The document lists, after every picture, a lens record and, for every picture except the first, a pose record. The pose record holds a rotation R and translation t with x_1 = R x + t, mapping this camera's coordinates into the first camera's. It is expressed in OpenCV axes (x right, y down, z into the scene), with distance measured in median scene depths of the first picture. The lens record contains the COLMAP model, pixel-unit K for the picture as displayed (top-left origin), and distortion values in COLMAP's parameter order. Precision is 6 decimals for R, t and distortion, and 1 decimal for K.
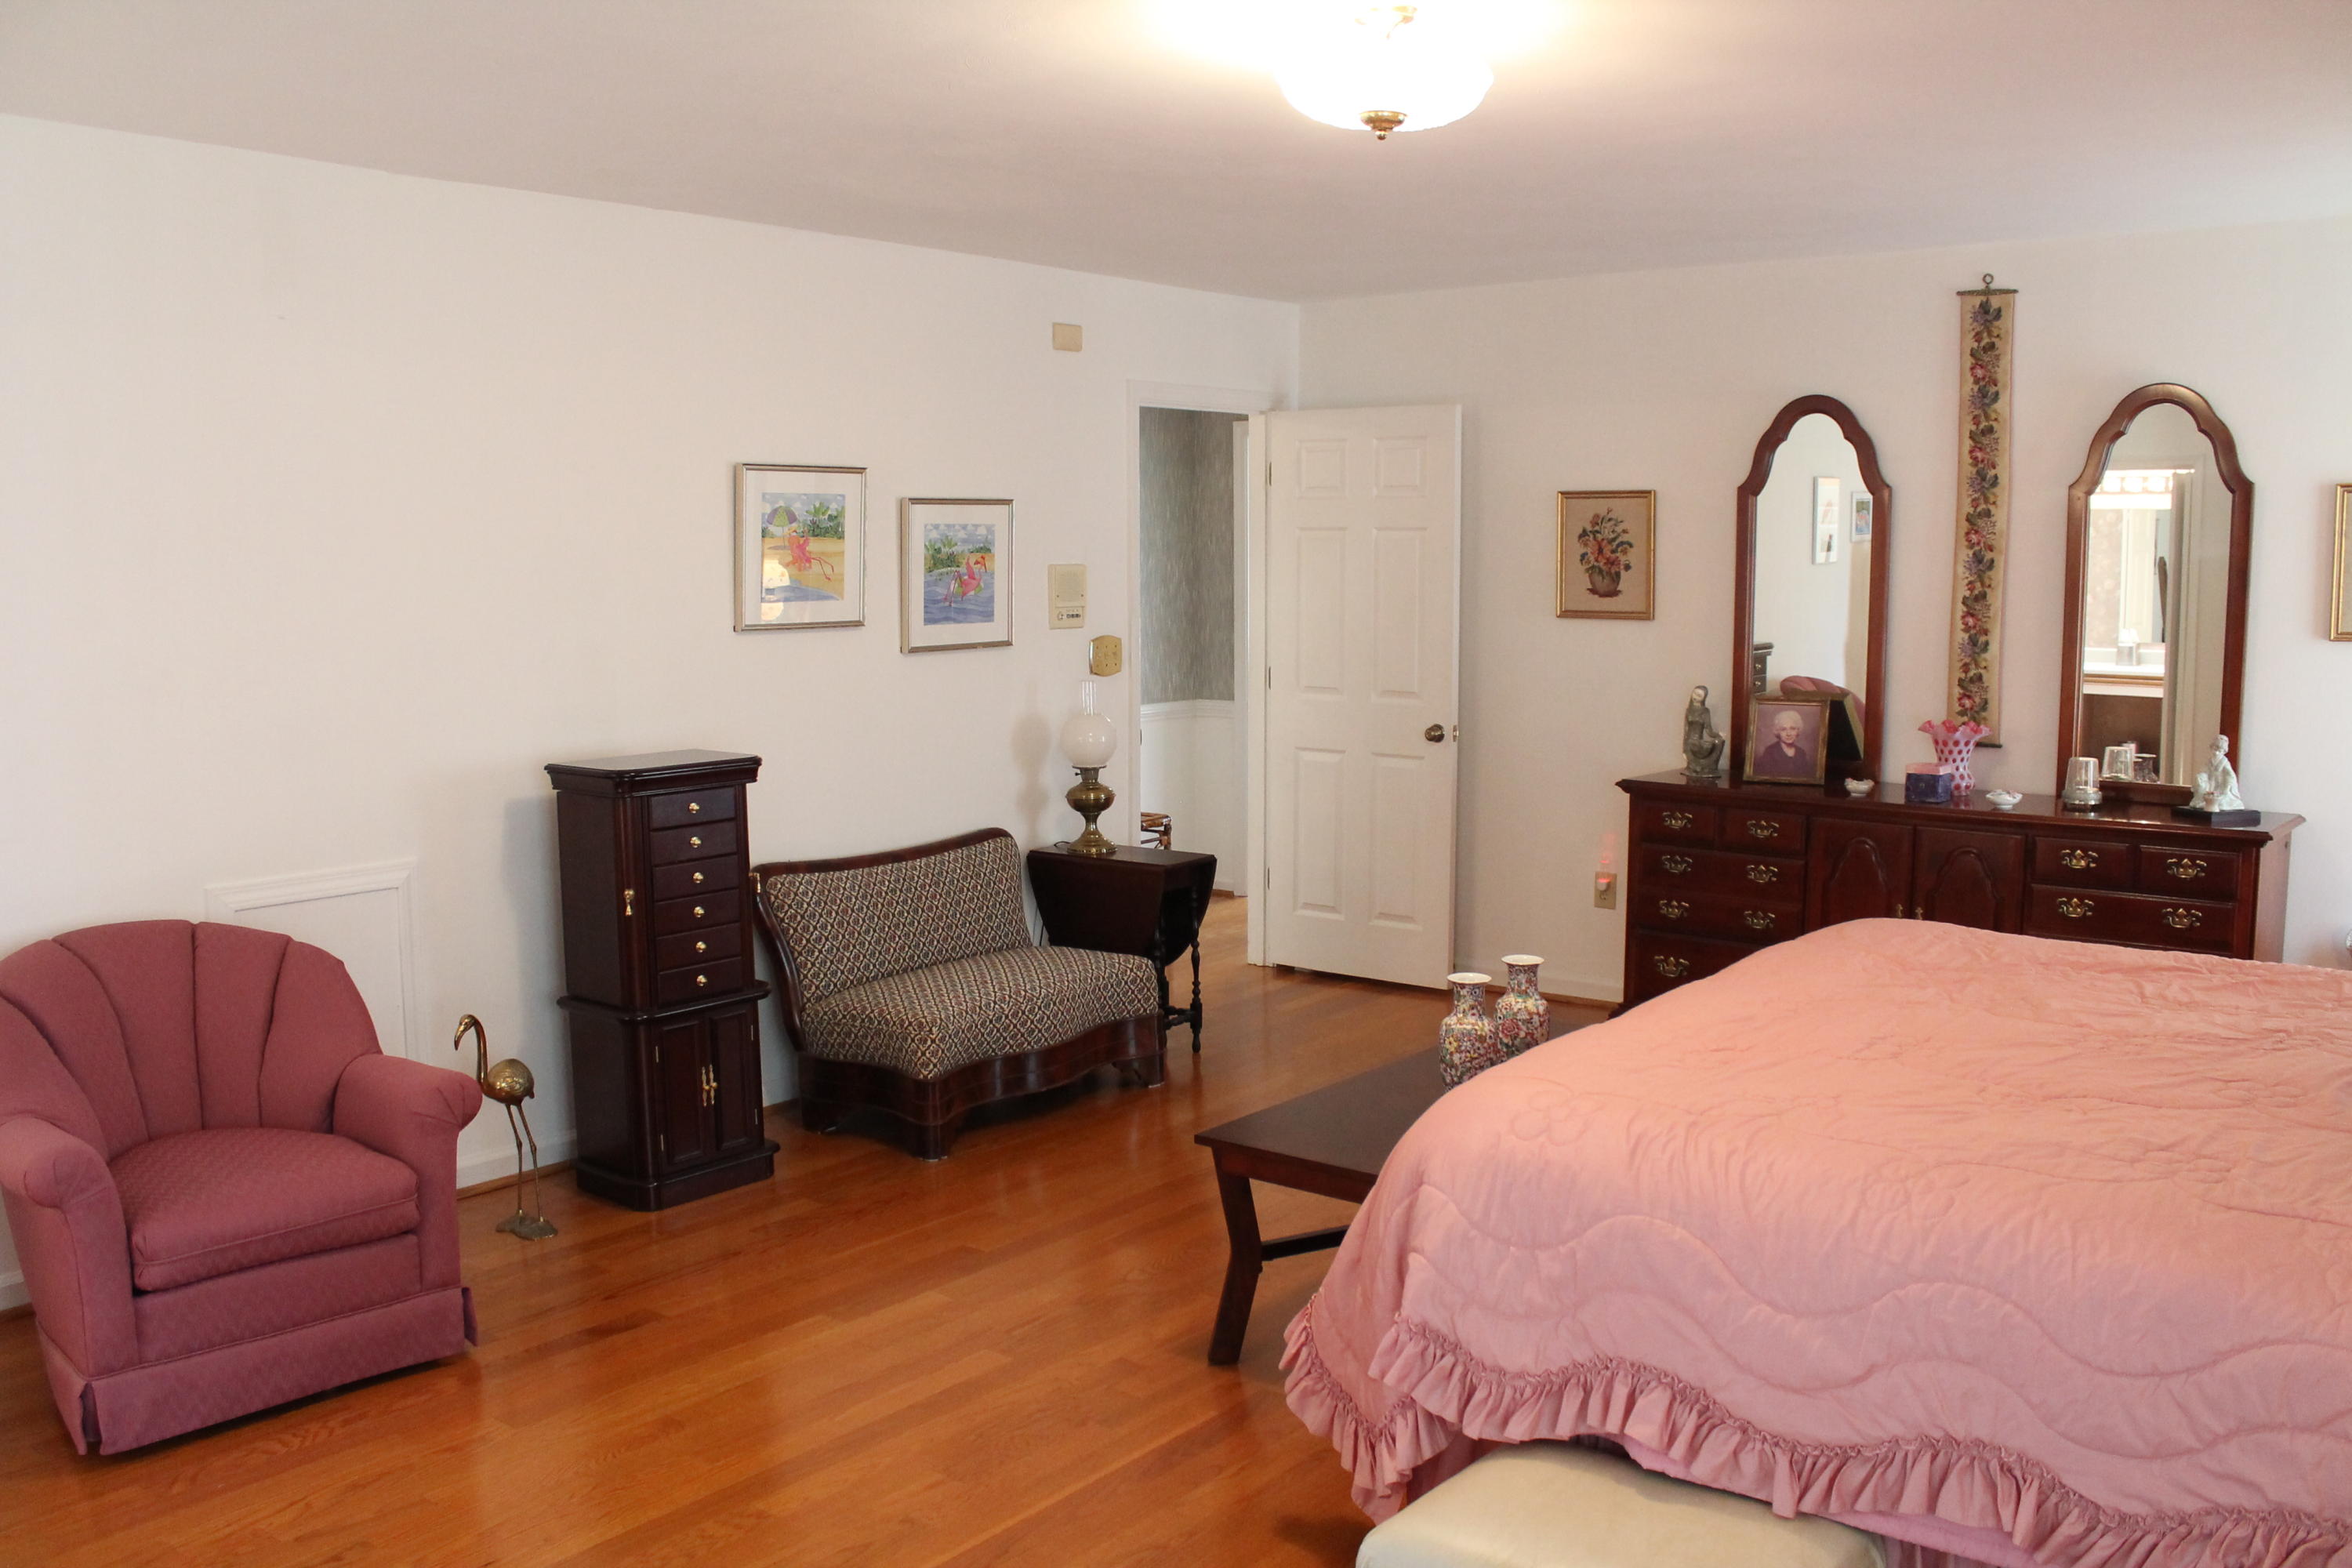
lens RADIAL K [[1988.5, 0, 1176.3], [0, 1988.5, 791.5], [0, 0, 1]] dist [-0.166290, 0.147870]
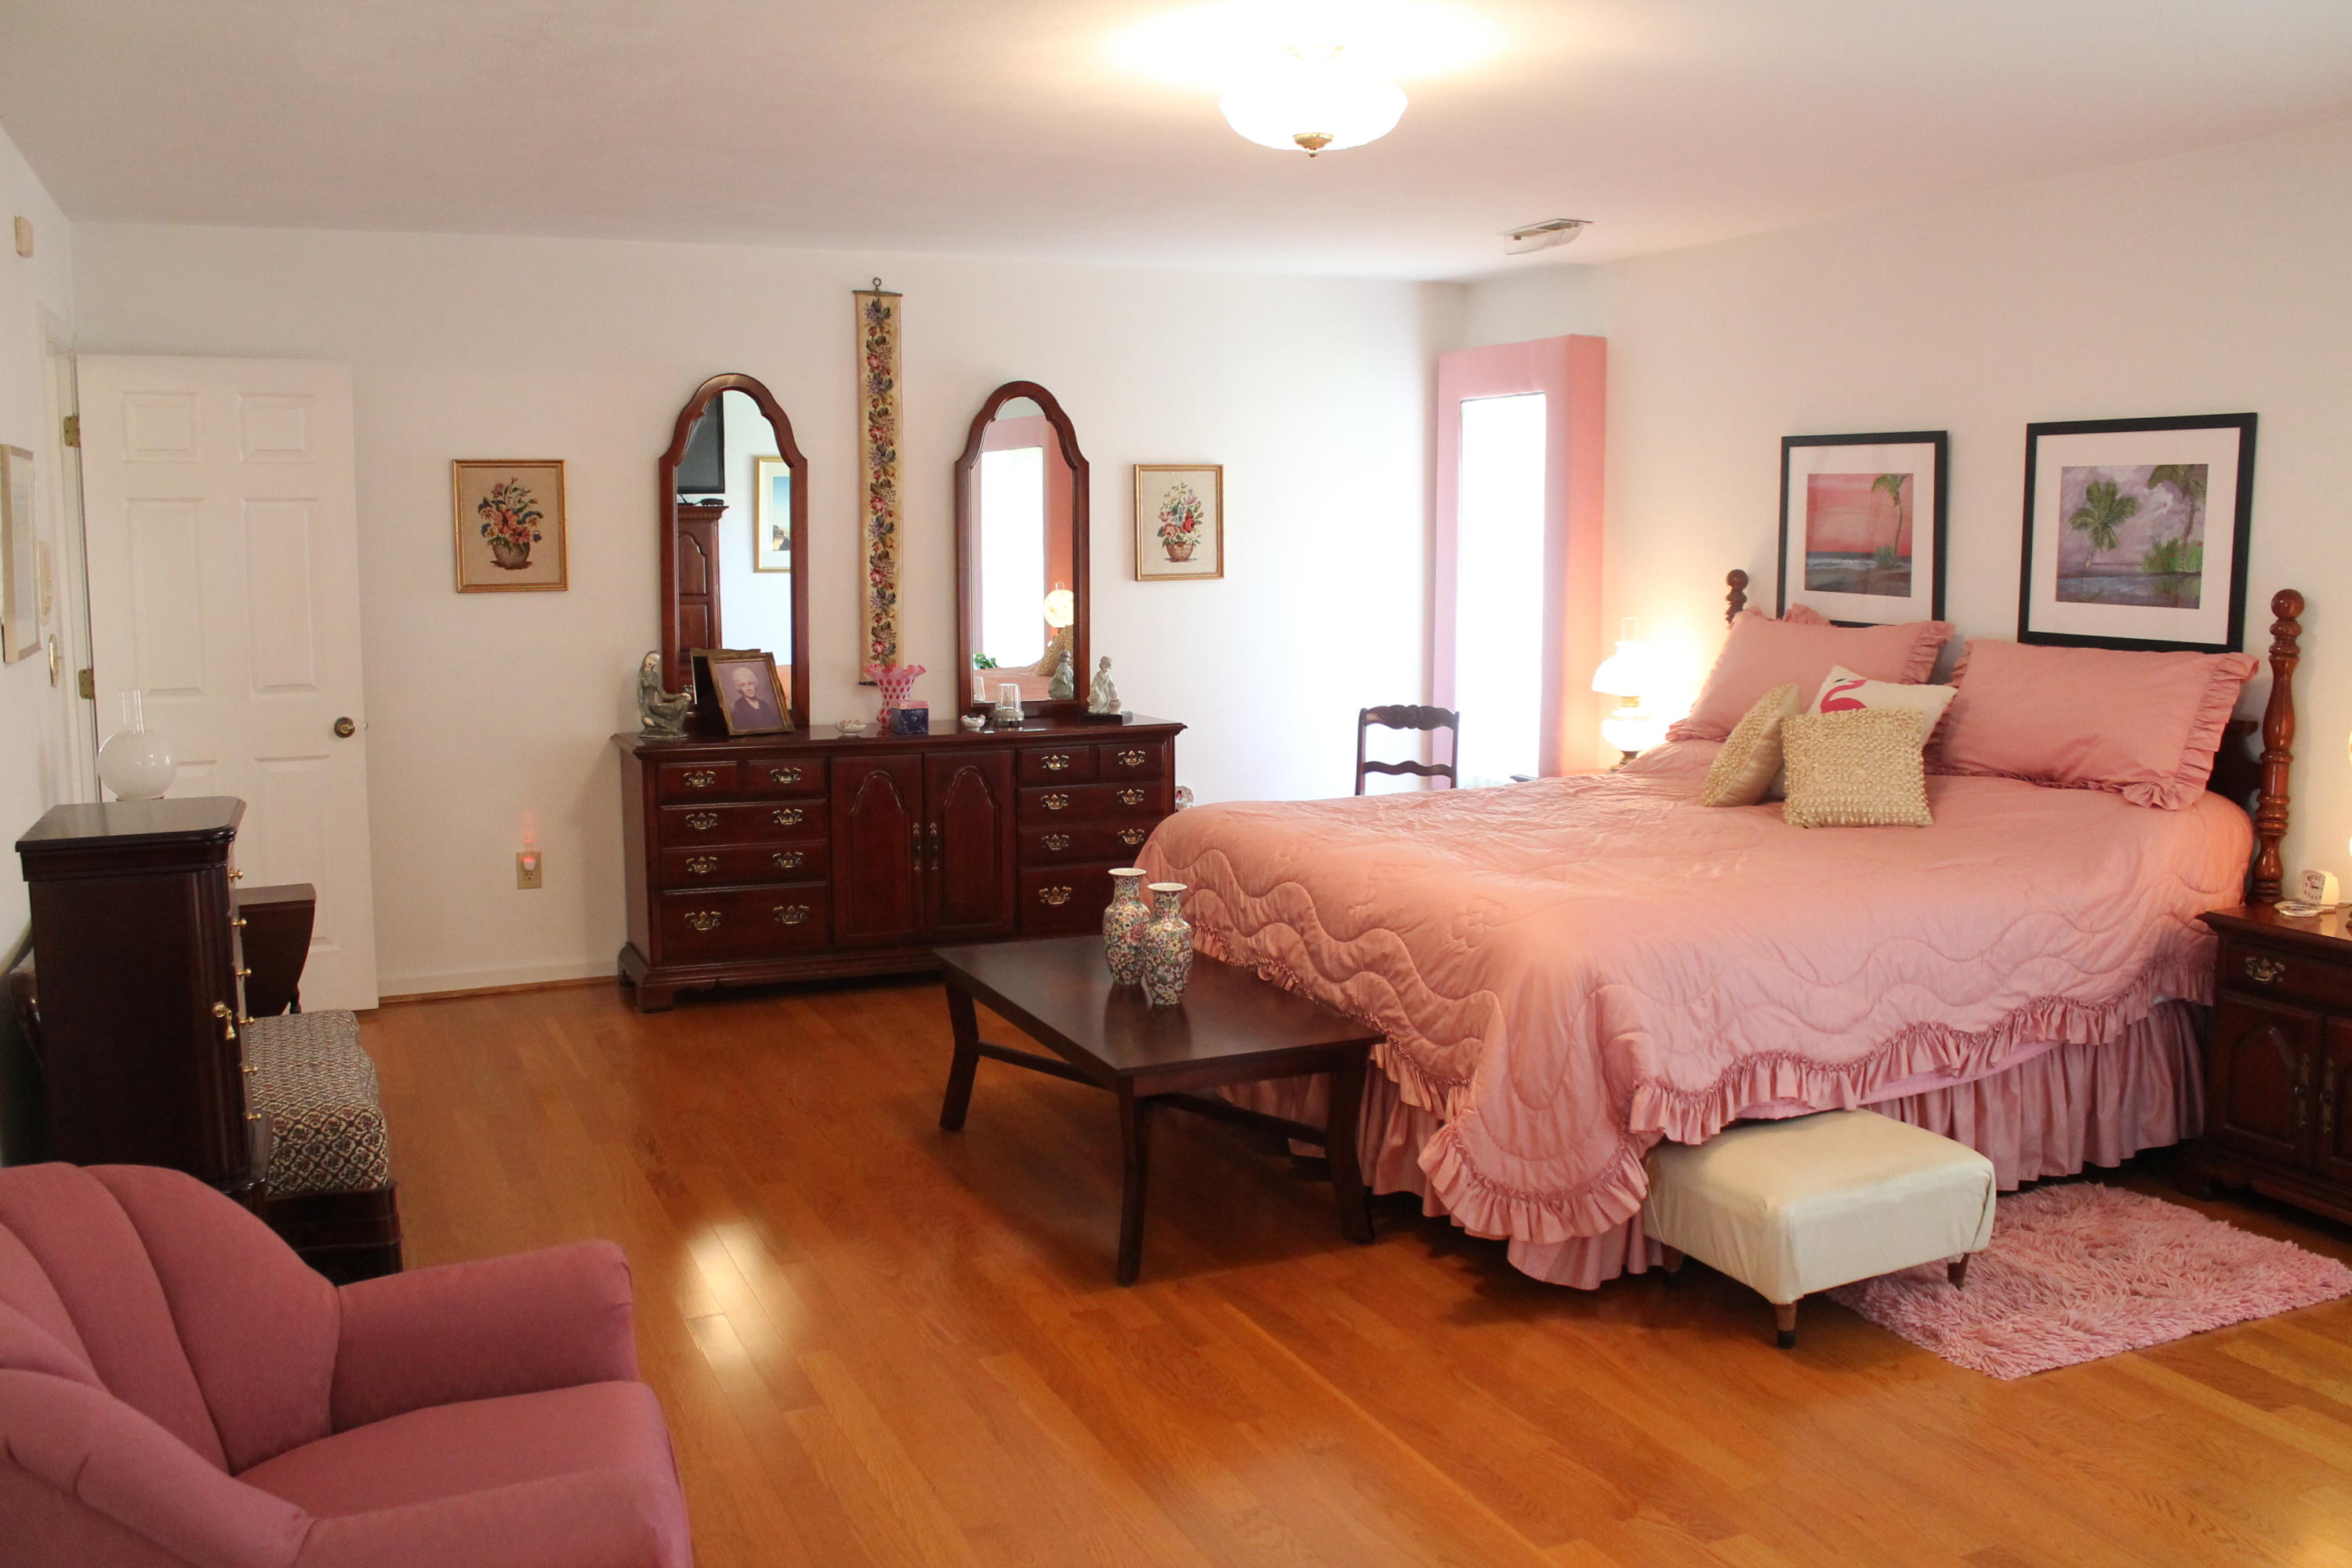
lens RADIAL K [[1988.5, 0, 1176.3], [0, 1988.5, 791.5], [0, 0, 1]] dist [-0.166290, 0.147870]
pose [[0.442368, -0.114681, 0.889471, -0.577928], [0.108000, 0.991385, 0.074109, -0.029684], [-0.890307, 0.063280, 0.450943, 0.322091]]
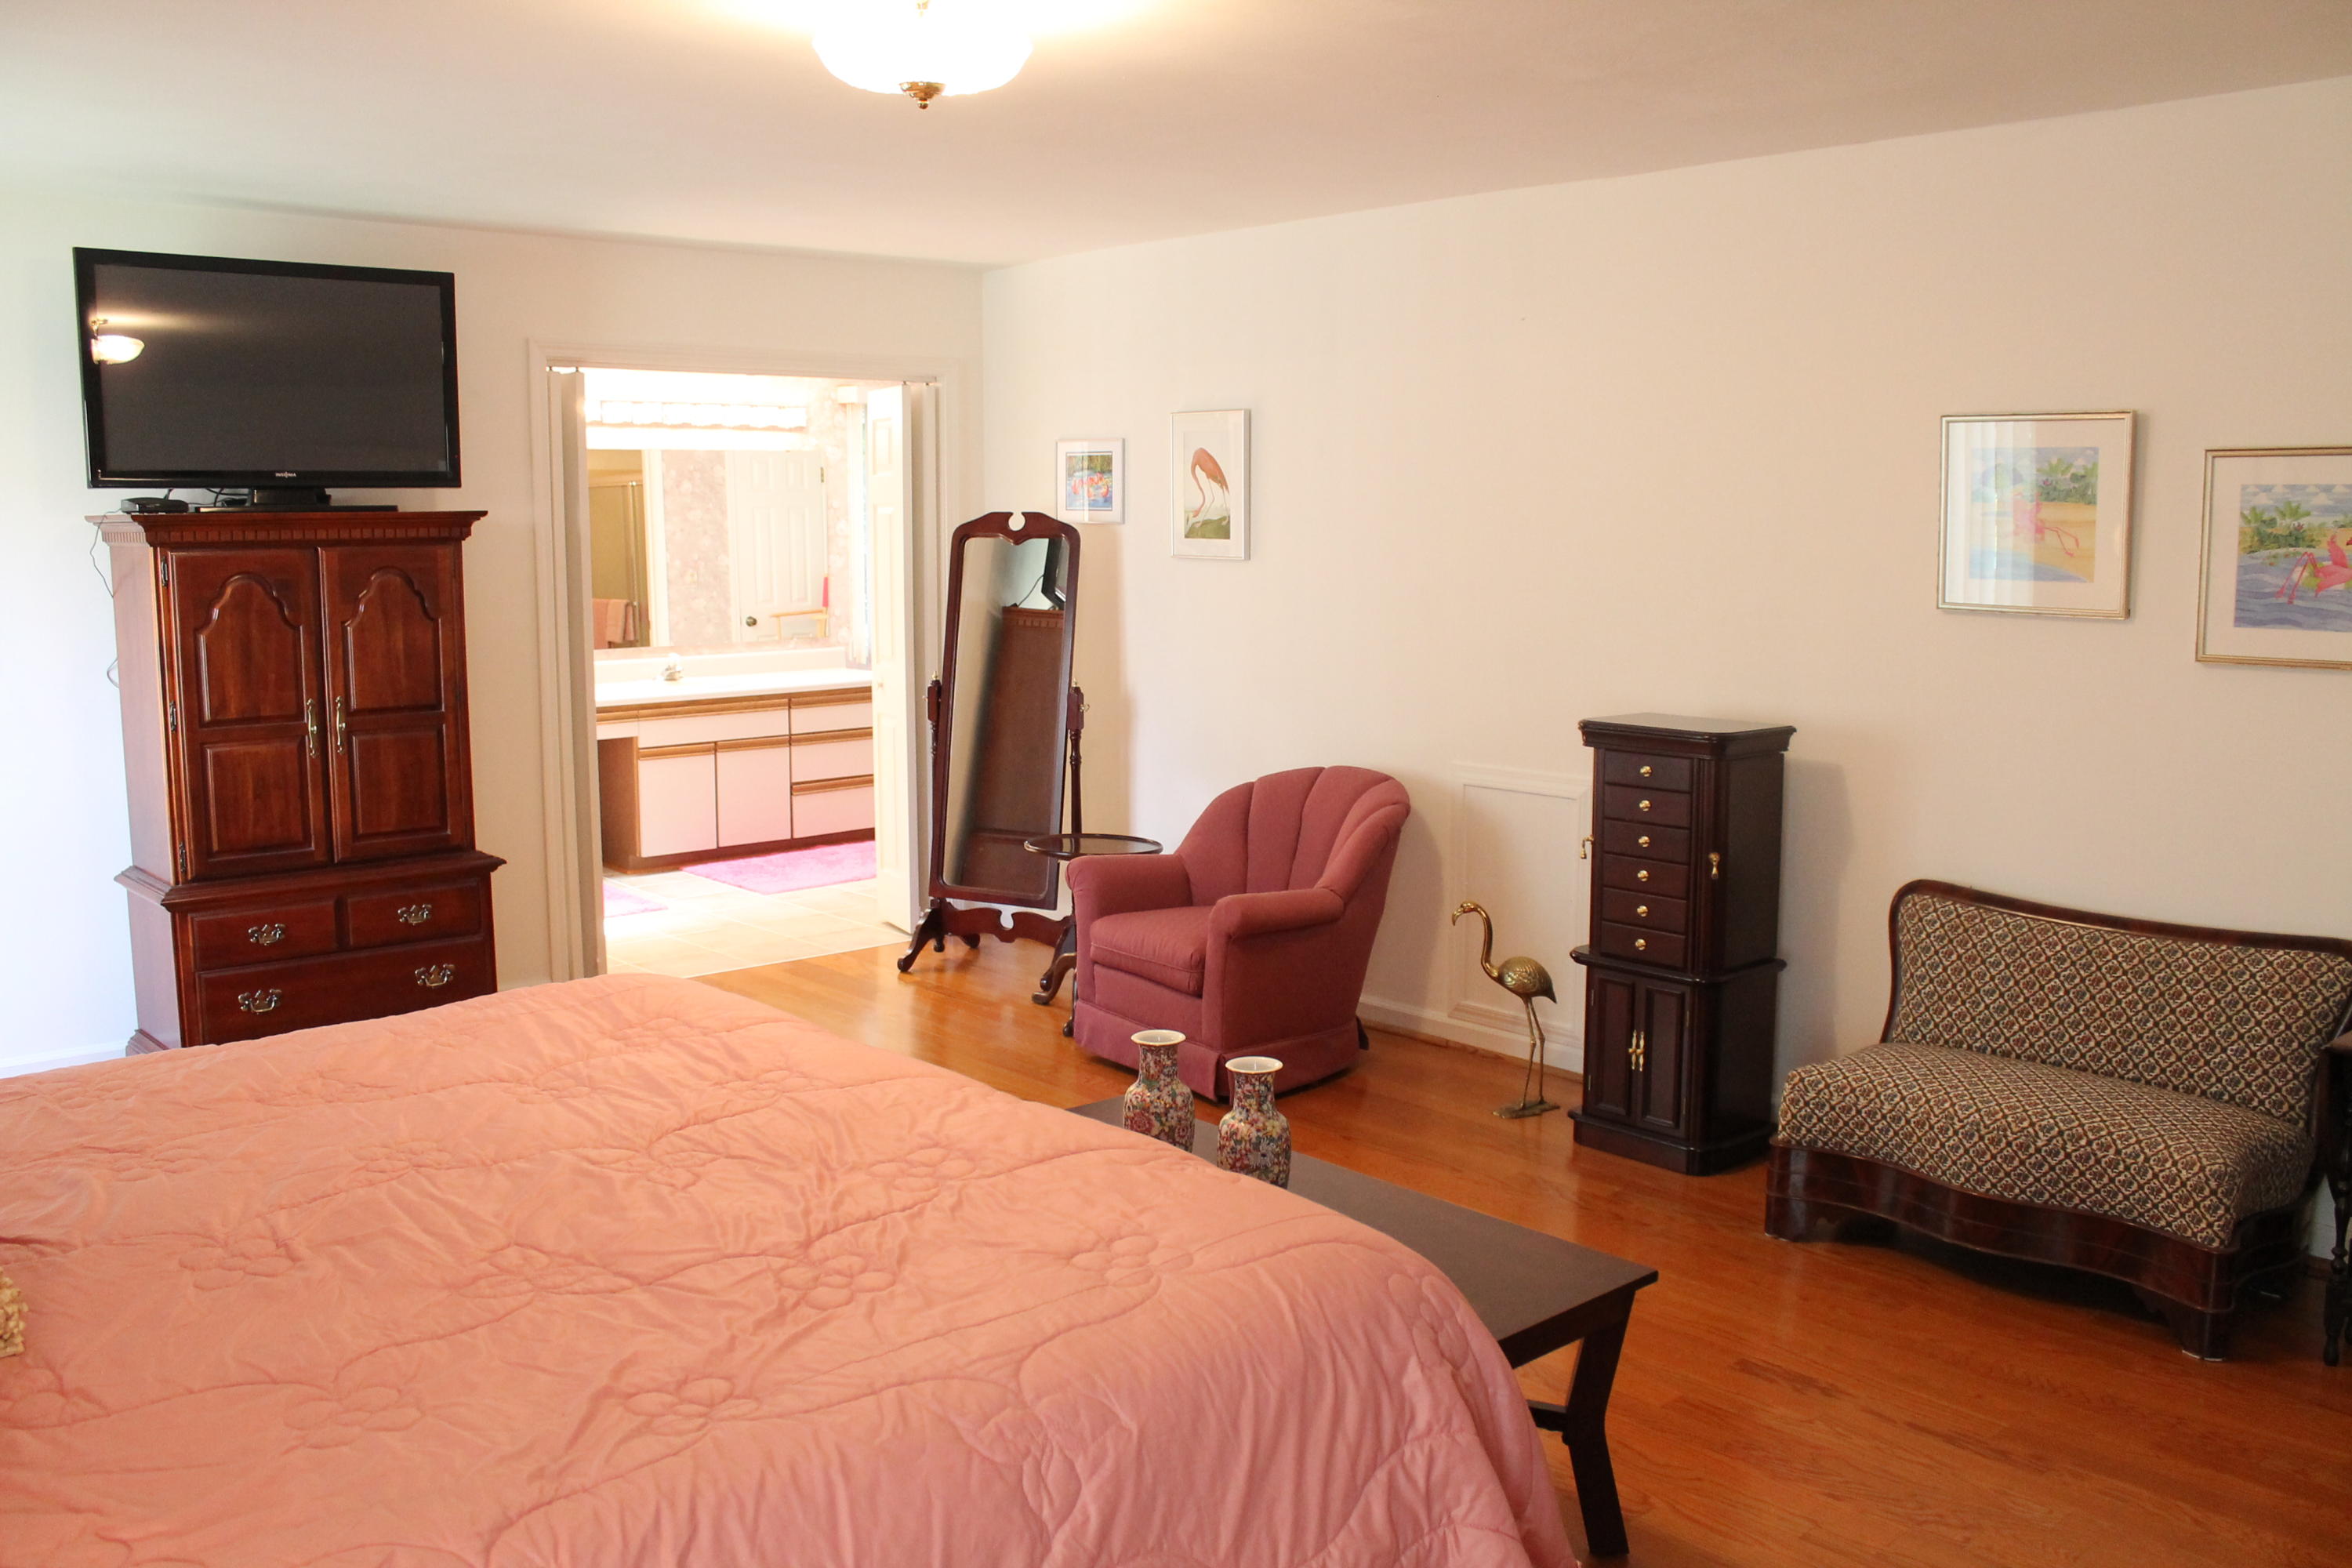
lens RADIAL K [[1988.5, 0, 1176.3], [0, 1988.5, 791.5], [0, 0, 1]] dist [-0.166290, 0.147870]
pose [[-0.157563, 0.142165, -0.977222, 0.633173], [-0.118137, 0.979763, 0.161583, -0.094425], [0.980417, 0.140906, -0.137579, 0.746094]]
